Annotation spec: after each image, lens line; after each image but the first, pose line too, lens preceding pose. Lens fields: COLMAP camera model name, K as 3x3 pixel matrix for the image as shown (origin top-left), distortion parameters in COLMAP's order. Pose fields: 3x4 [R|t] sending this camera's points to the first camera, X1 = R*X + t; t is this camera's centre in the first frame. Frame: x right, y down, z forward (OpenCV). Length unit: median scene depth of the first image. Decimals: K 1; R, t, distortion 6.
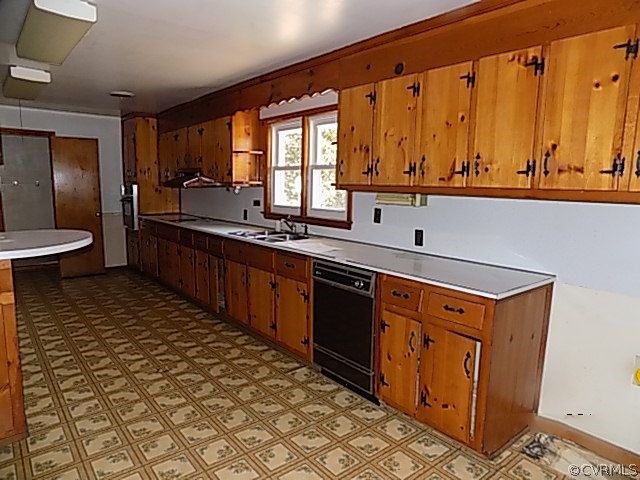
lens RADIAL K [[445.2, 0, 329.1], [0, 445.2, 248.0], [0, 0, 1]] dist [-0.068808, 0.071123]
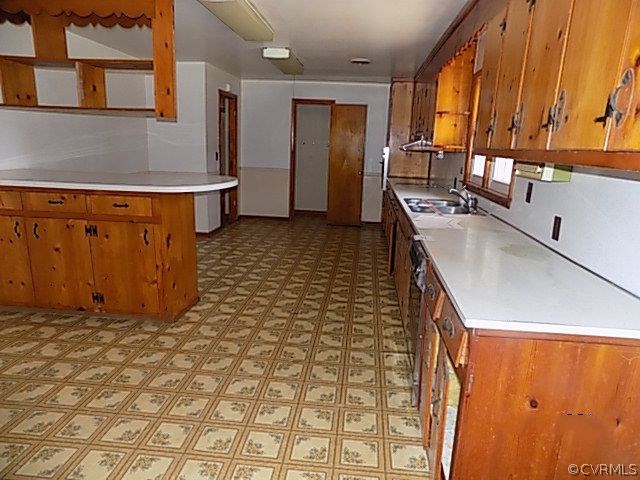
lens RADIAL K [[445.2, 0, 337.4], [0, 445.2, 242.6], [0, 0, 1]] dist [-0.068808, 0.071123]
pose [[0.693966, 0.172360, -0.699074, 0.404640], [-0.137062, 0.984794, 0.106745, -0.024961], [0.706842, 0.021739, 0.707037, 0.256833]]
